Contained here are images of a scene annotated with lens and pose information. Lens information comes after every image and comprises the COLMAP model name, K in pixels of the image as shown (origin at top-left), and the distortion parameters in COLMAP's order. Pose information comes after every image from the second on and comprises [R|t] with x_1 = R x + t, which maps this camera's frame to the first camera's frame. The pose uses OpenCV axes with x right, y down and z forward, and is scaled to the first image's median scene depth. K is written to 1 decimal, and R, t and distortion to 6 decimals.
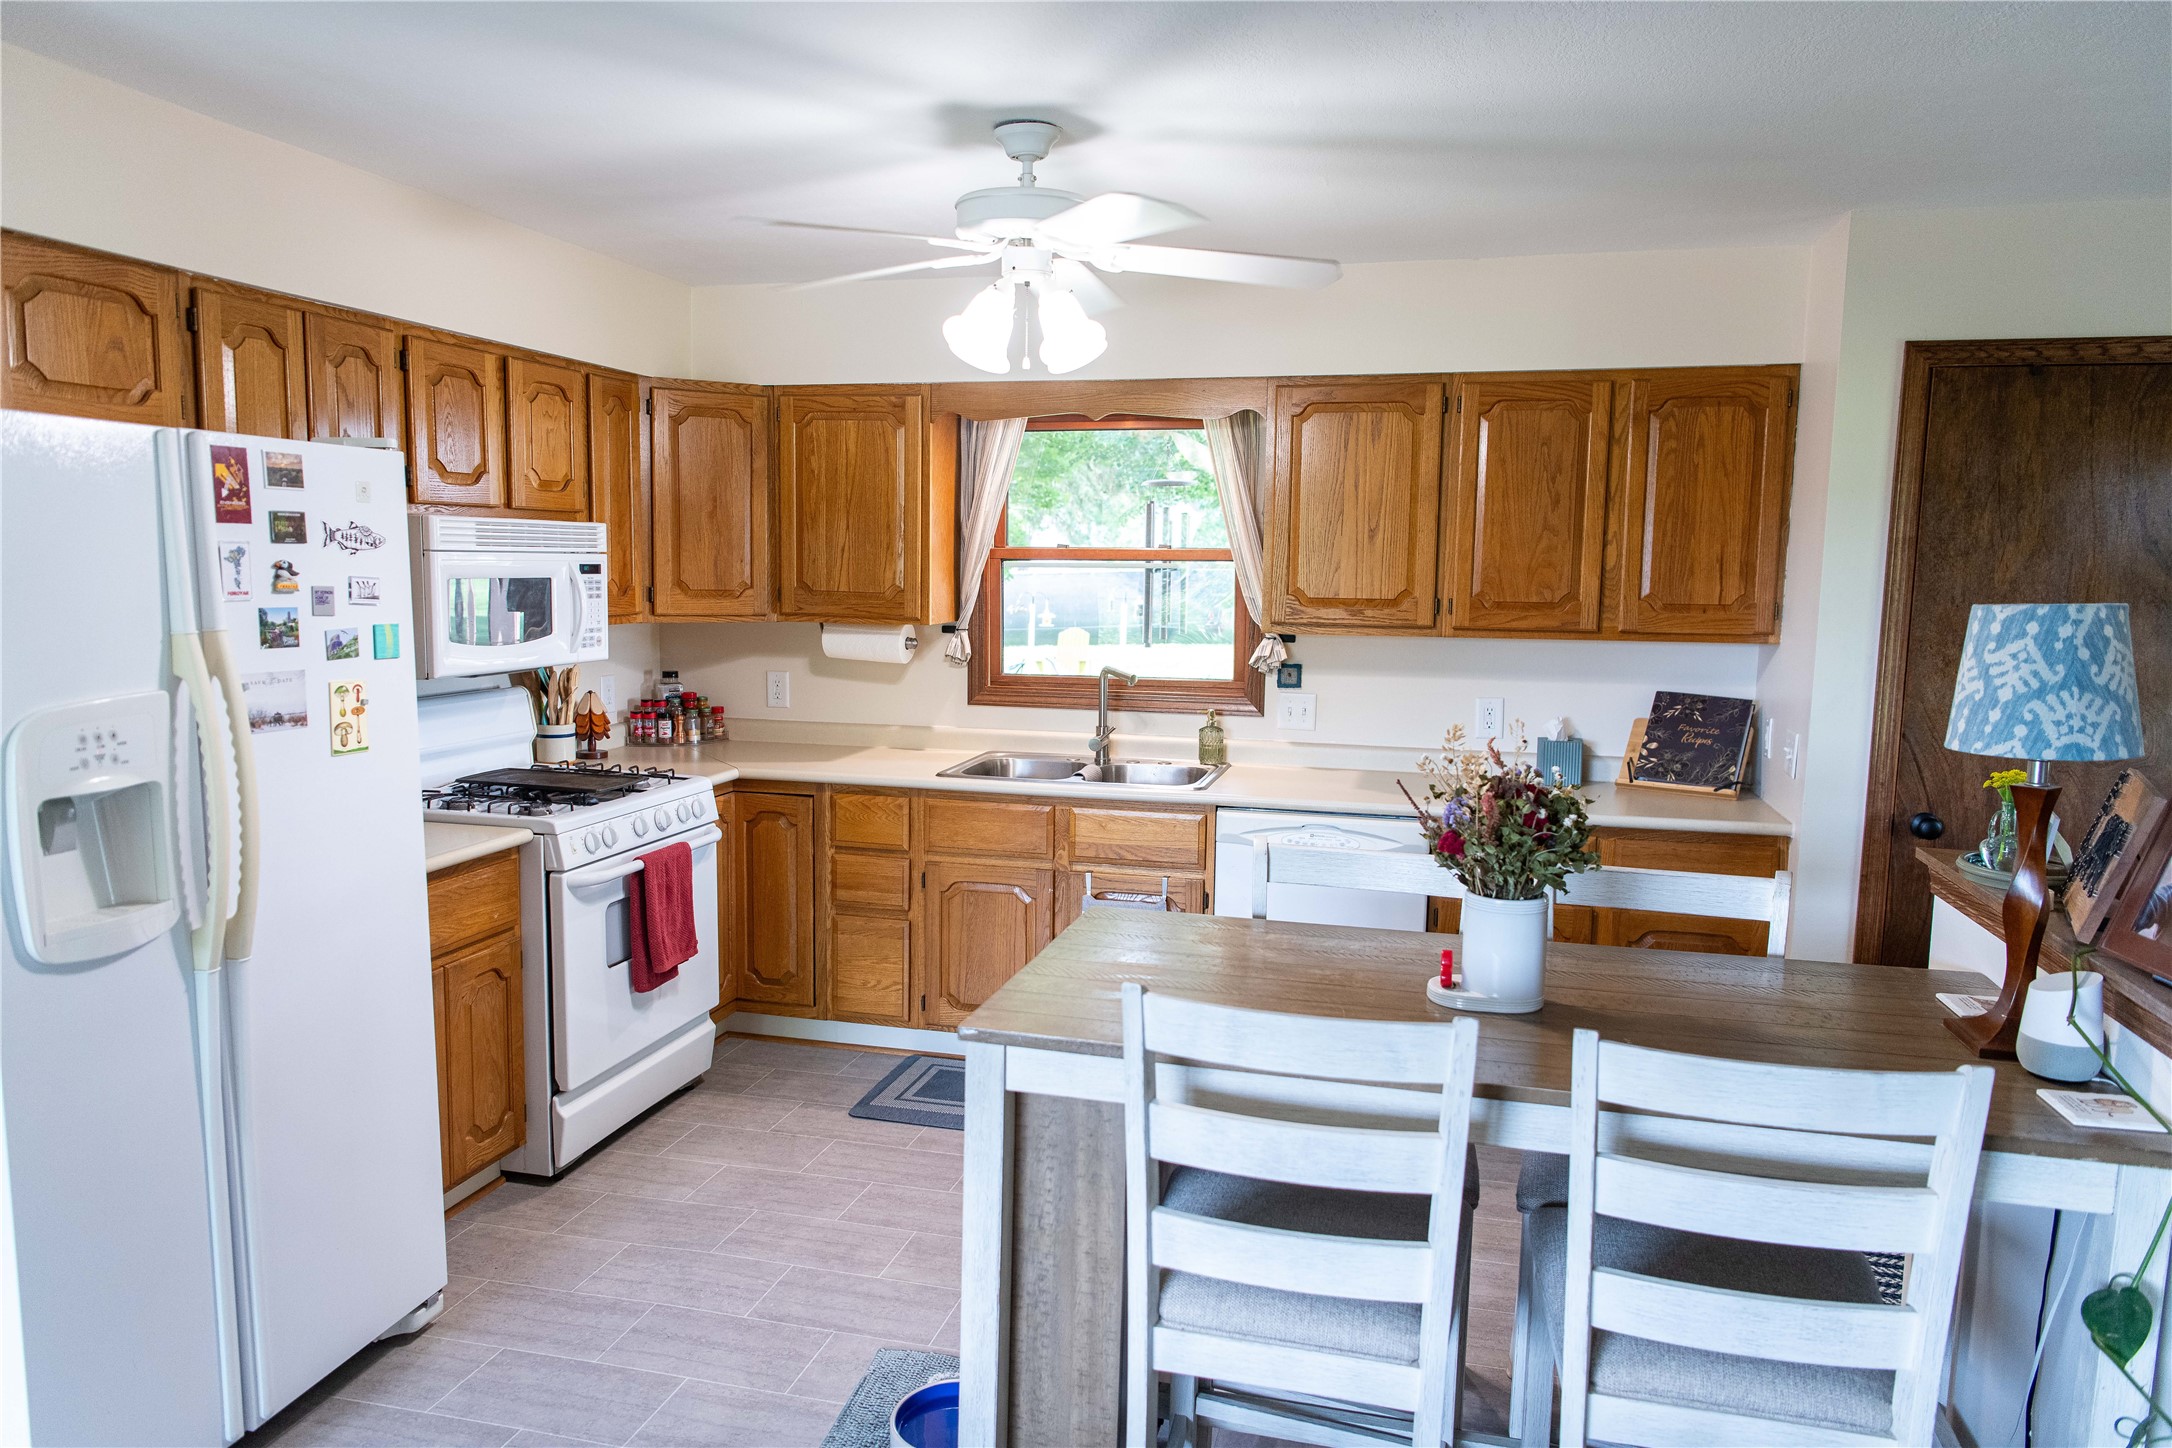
lens RADIAL K [[1463.3, 0, 1005.4], [0, 1463.3, 729.6], [0, 0, 1]] dist [0.001955, -0.004403]
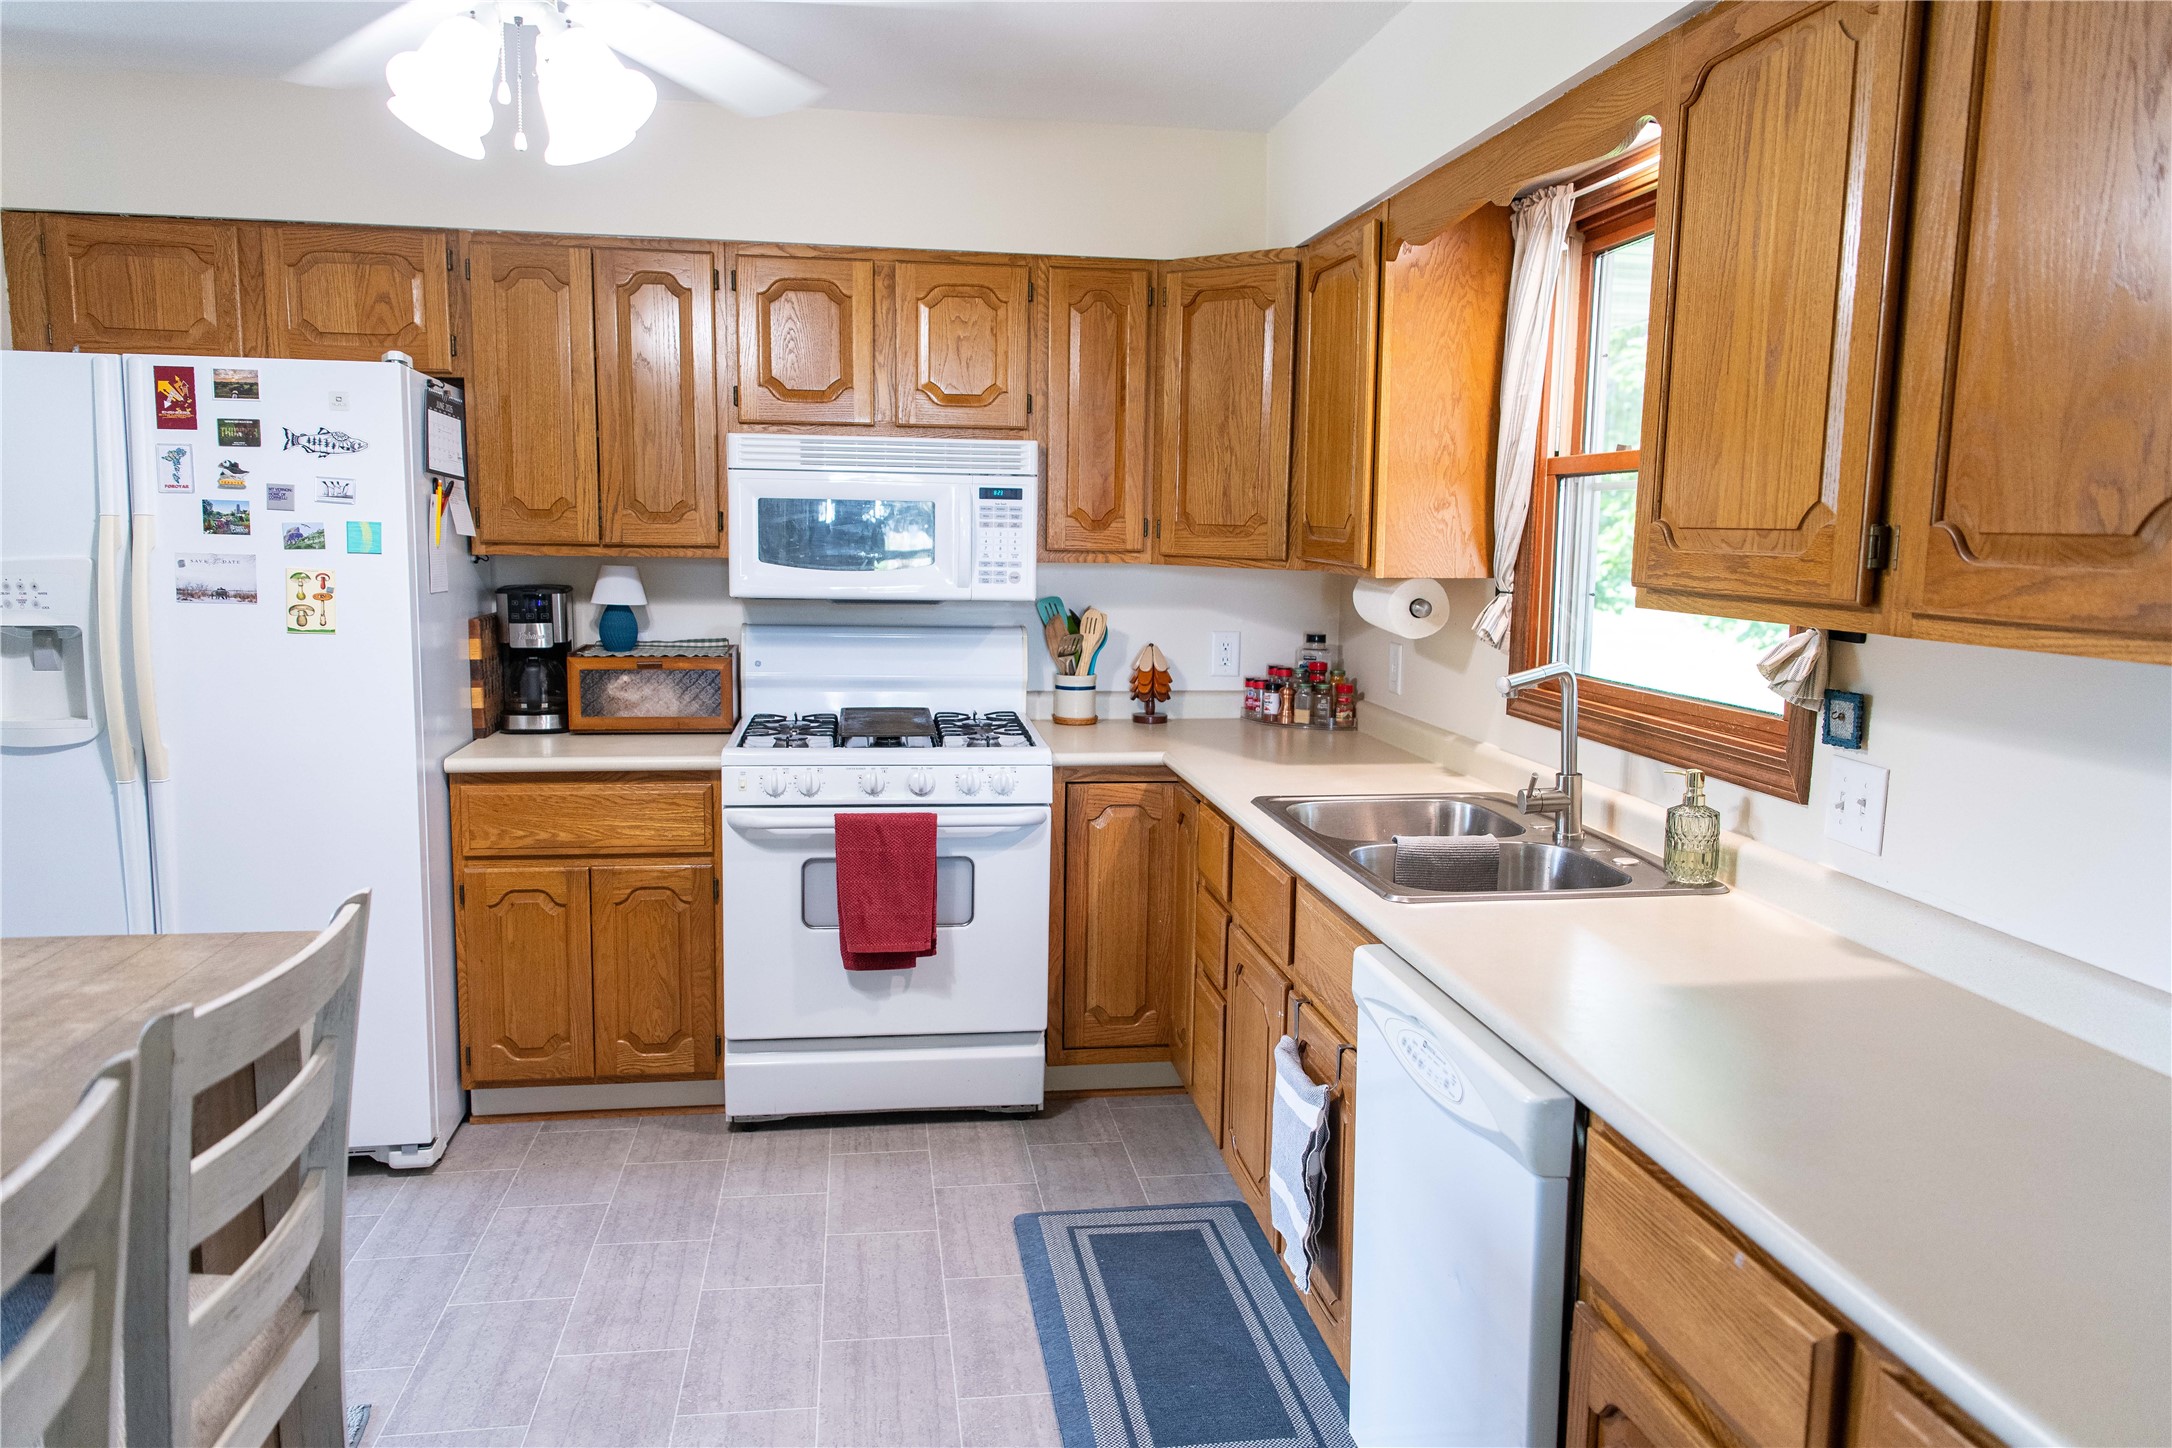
lens RADIAL K [[1463.3, 0, 1079.7], [0, 1463.3, 724.2], [0, 0, 1]] dist [0.001955, -0.004403]
pose [[0.424532, 0.120366, -0.897377, 0.835652], [-0.118419, 0.989992, 0.076767, -0.071803], [0.897636, 0.073676, 0.434537, 1.048382]]
